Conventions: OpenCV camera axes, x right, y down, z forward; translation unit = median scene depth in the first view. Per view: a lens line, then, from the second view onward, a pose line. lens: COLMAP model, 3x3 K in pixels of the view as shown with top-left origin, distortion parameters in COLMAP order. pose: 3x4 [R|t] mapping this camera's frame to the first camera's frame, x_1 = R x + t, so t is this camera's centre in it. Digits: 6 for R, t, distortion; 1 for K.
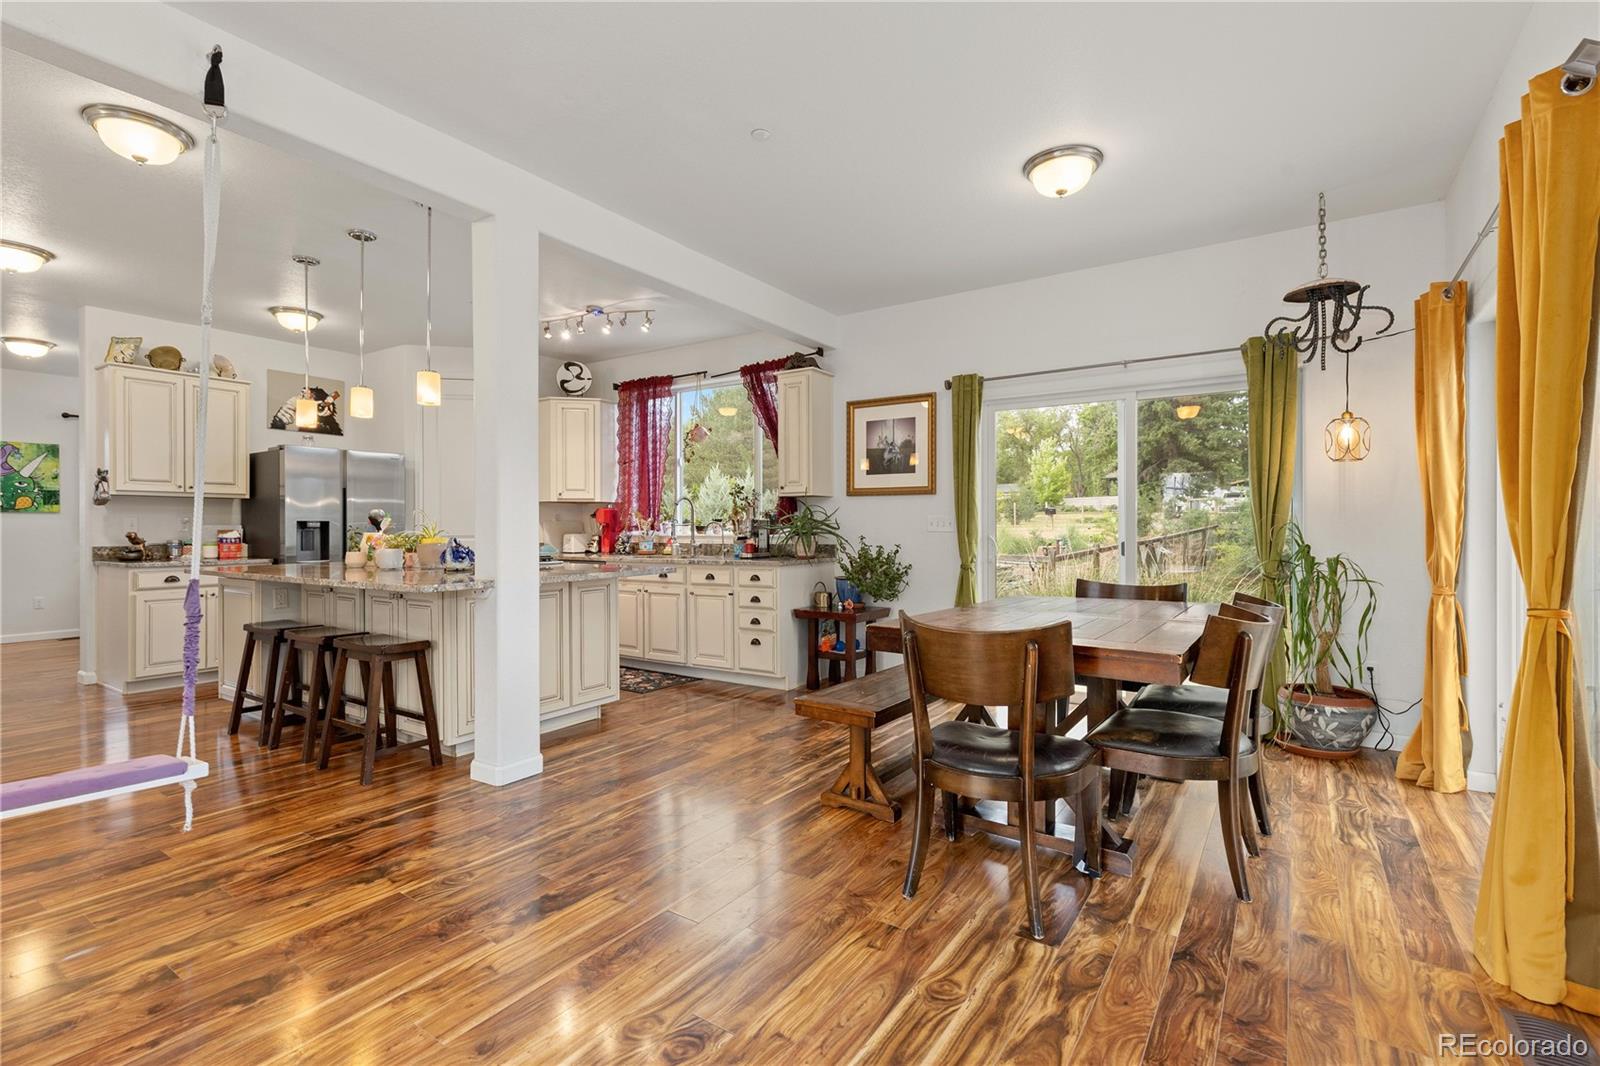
lens RADIAL K [[732.5, 0, 793.5], [0, 732.5, 529.1], [0, 0, 1]] dist [0.009517, -0.000740]
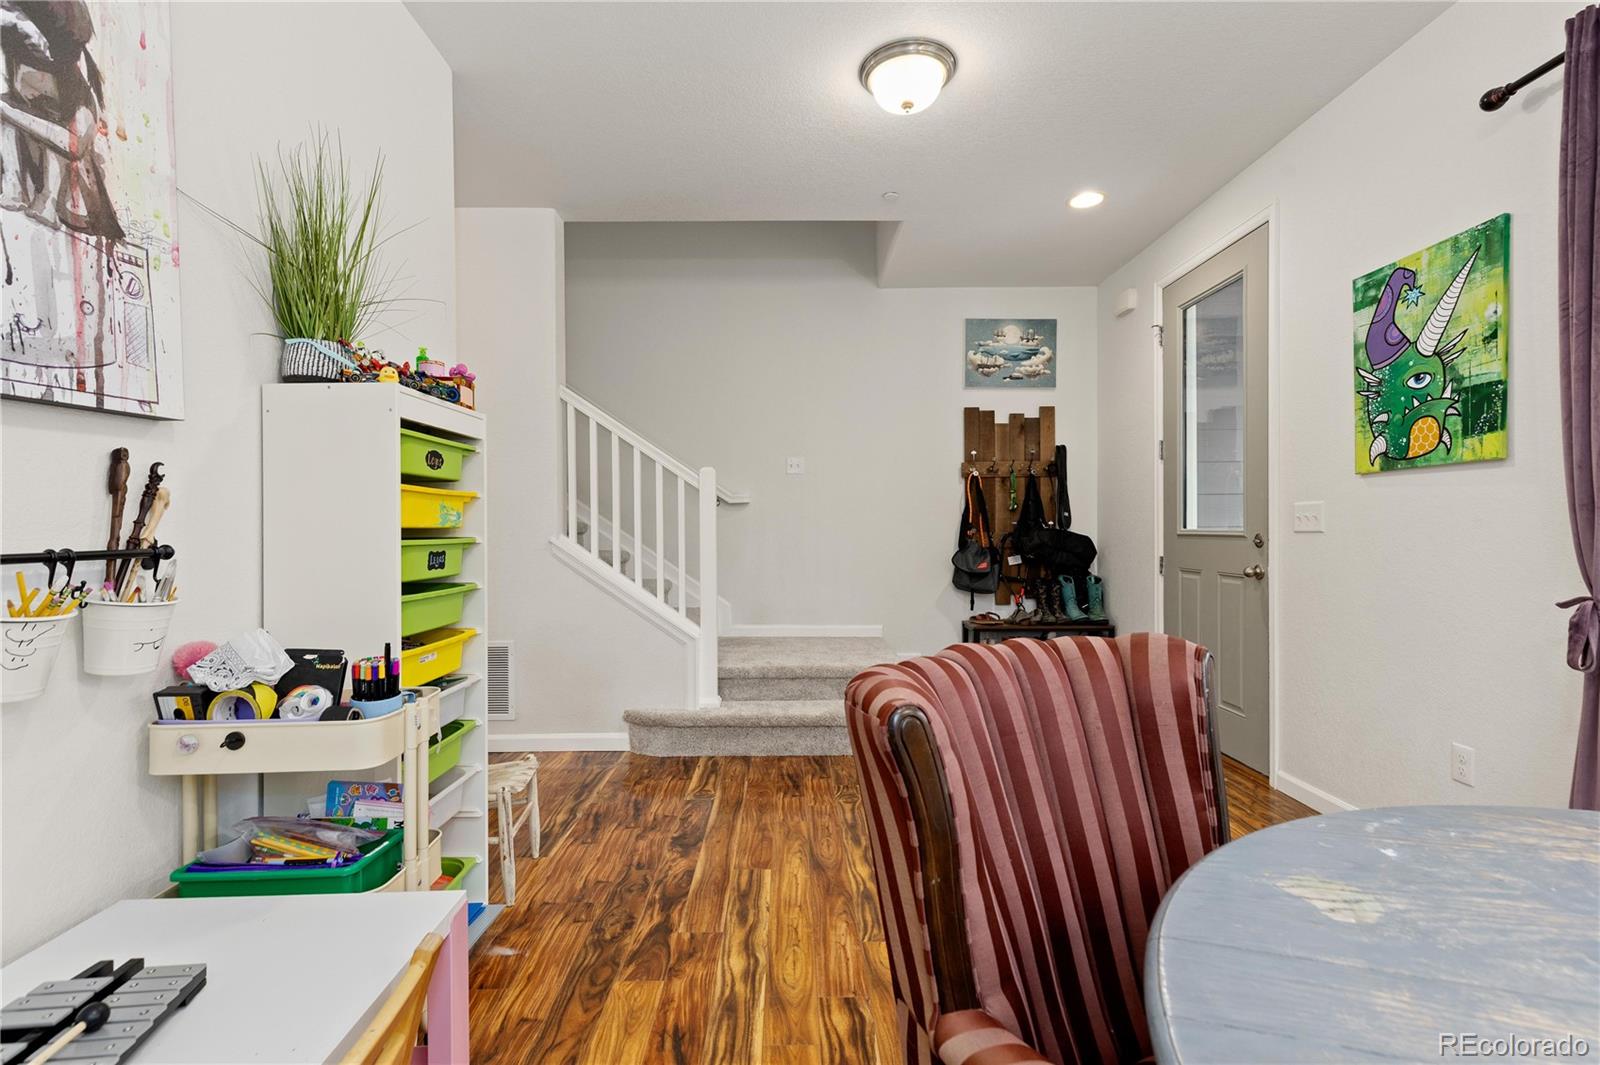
lens RADIAL K [[735.2, 0, 791.8], [0, 735.2, 523.6], [0, 0, 1]] dist [0.007268, -0.000384]
pose [[-0.826852, 0.003596, -0.562408, -0.889047], [0.005369, 0.999984, -0.001500, 0.001144], [0.562394, -0.004259, -0.826858, 1.552137]]
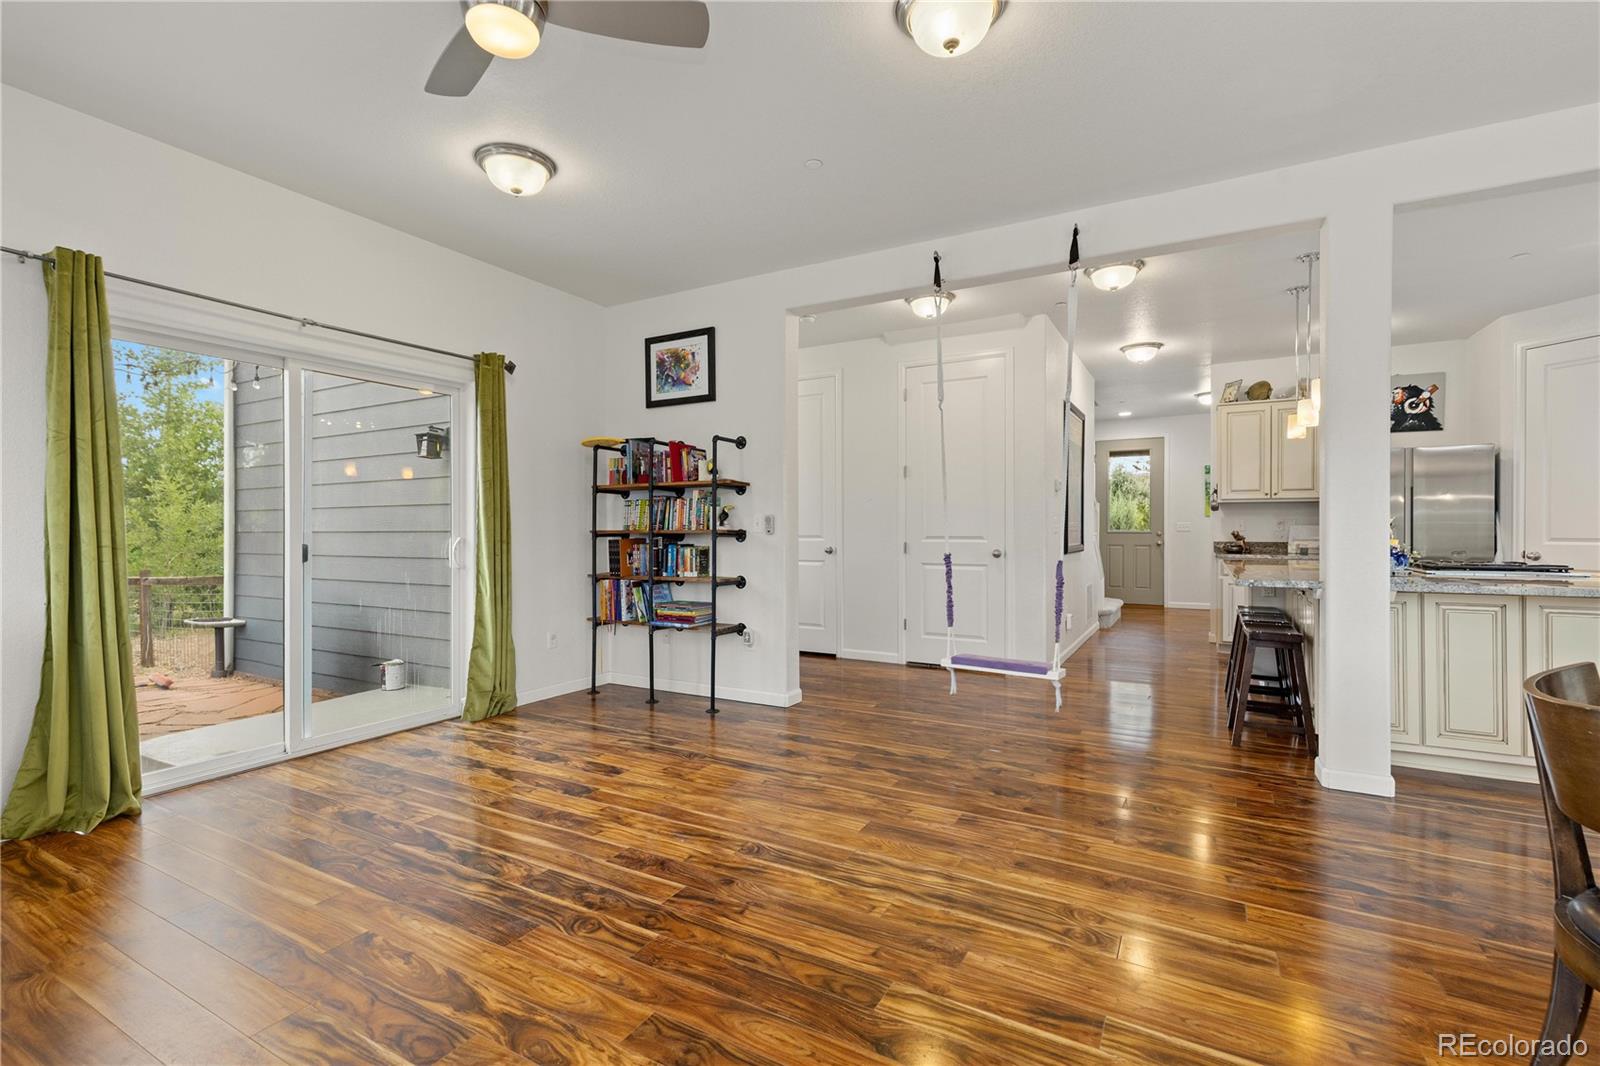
lens RADIAL K [[720.2, 0, 783.7], [0, 720.2, 528.5], [0, 0, 1]] dist [0.004349, 0.000163]
pose [[0.073898, 0.002678, -0.997262, 0.312607], [-0.001735, 0.999995, 0.002557, -0.002276], [0.997264, 0.001542, 0.073902, 0.114053]]
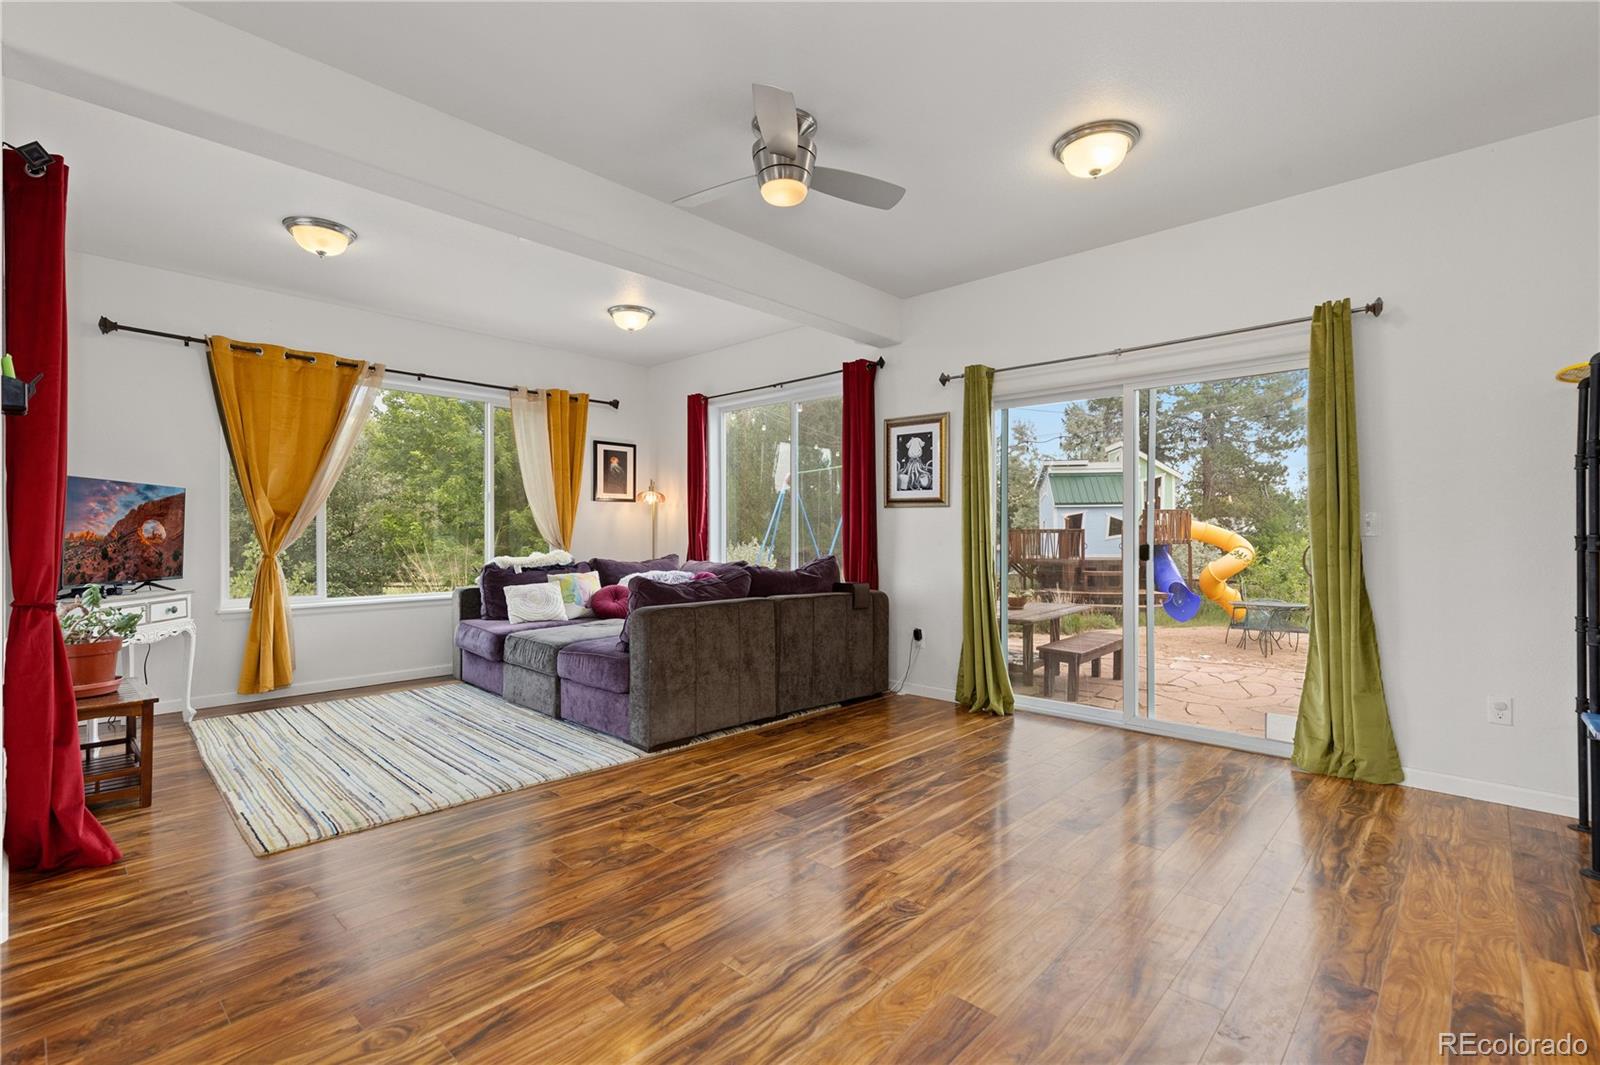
lens RADIAL K [[730.2, 0, 792.4], [0, 730.2, 528.0], [0, 0, 1]] dist [0.011093, 0.000176]
pose [[-0.987193, 0.004226, 0.159476, -0.160525], [0.003575, 0.999984, -0.004373, 0.000601], [-0.159492, -0.003747, -0.987192, 0.537804]]
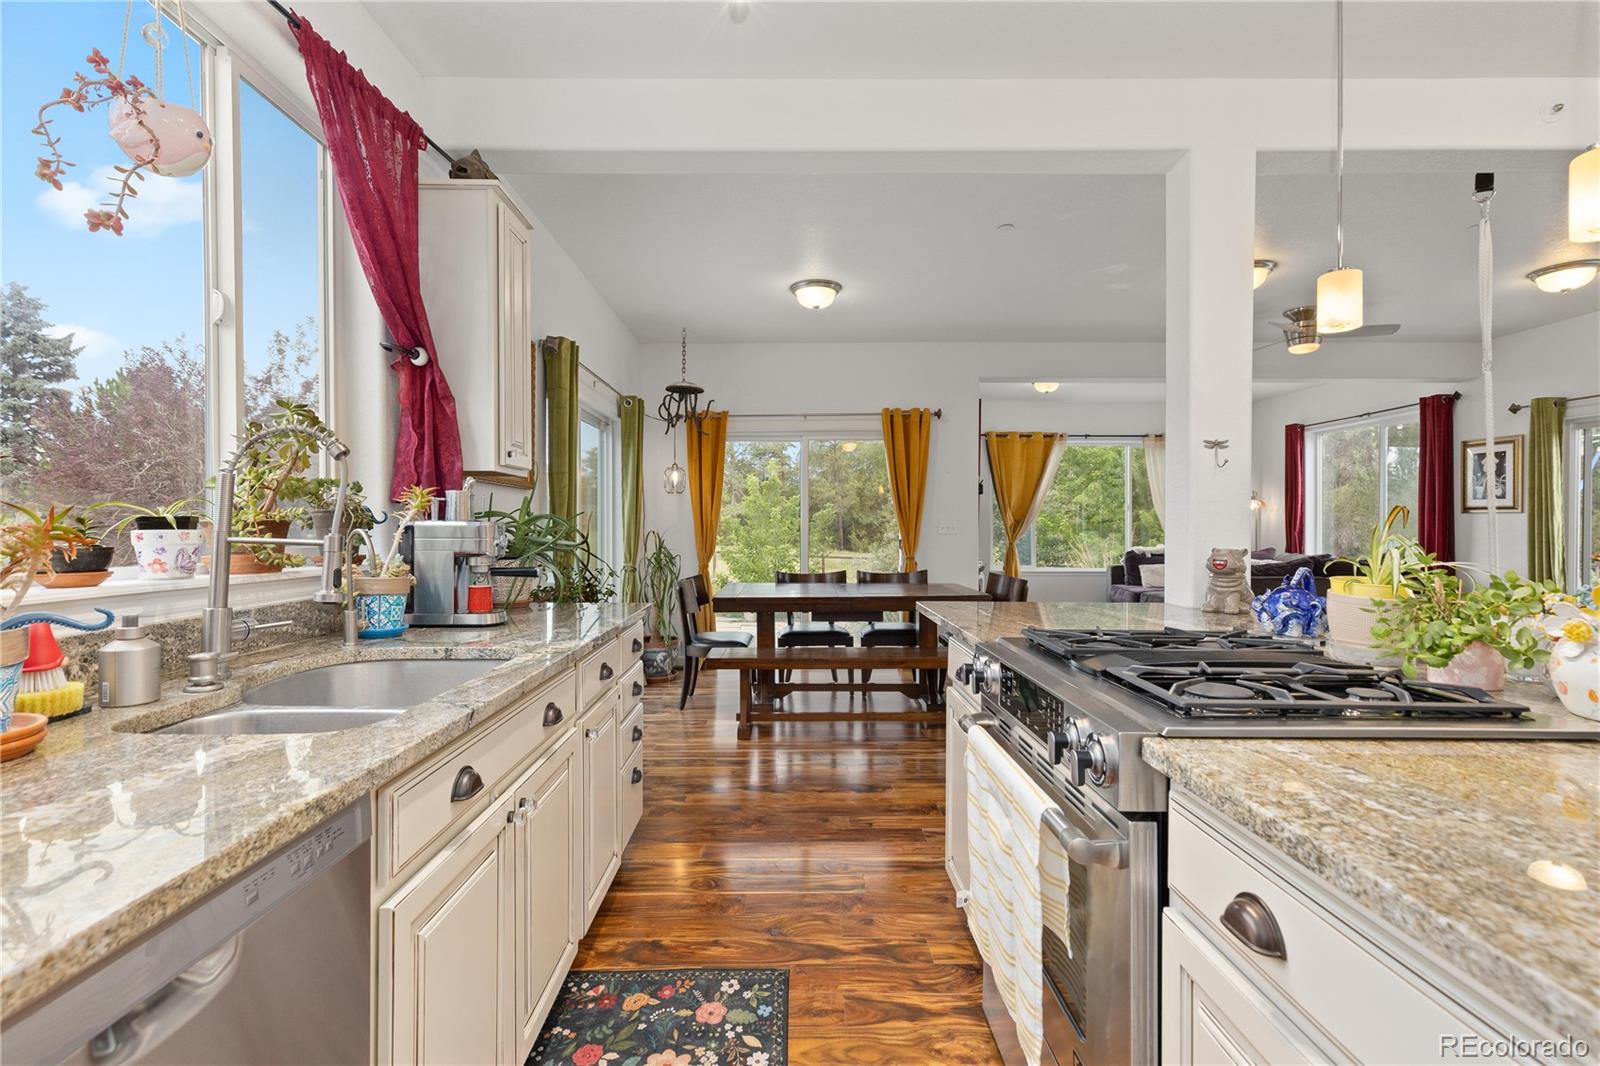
lens RADIAL K [[726.7, 0, 792.4], [0, 726.7, 530.8], [0, 0, 1]] dist [0.008798, -0.000378]
pose [[-0.566765, -0.002898, 0.823875, -0.491983], [0.003469, 0.999977, 0.005904, -0.011967], [-0.823873, 0.006204, -0.566741, 1.137495]]
